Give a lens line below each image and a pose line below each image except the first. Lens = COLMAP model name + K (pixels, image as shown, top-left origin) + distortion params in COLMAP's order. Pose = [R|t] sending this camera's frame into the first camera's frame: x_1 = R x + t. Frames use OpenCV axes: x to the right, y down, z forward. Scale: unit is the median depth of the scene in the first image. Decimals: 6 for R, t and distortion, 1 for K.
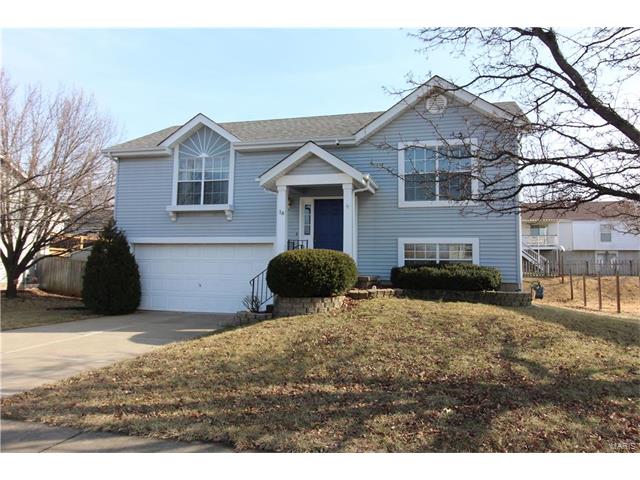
lens RADIAL K [[473.0, 0, 320.0], [0, 473.0, 240.0], [0, 0, 1]] dist [0.000615, -0.001922]
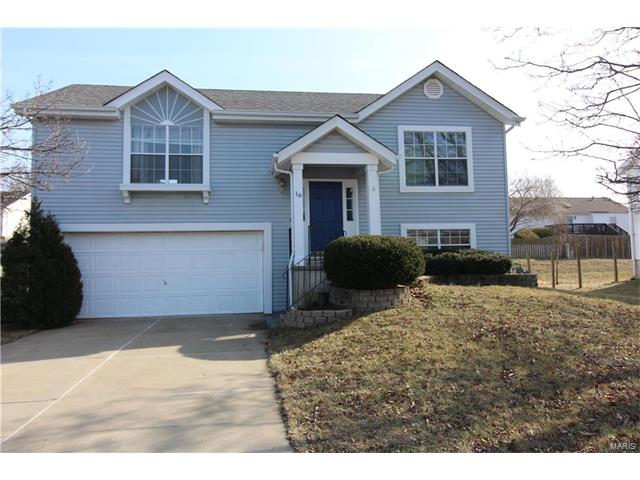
lens RADIAL K [[473.0, 0, 320.0], [0, 473.0, 240.0], [0, 0, 1]] dist [0.000615, -0.001922]
pose [[0.923509, -0.013981, 0.383321, -0.328107], [0.006115, 0.999745, 0.021733, 0.006213], [-0.383527, -0.017727, 0.923359, 0.150828]]
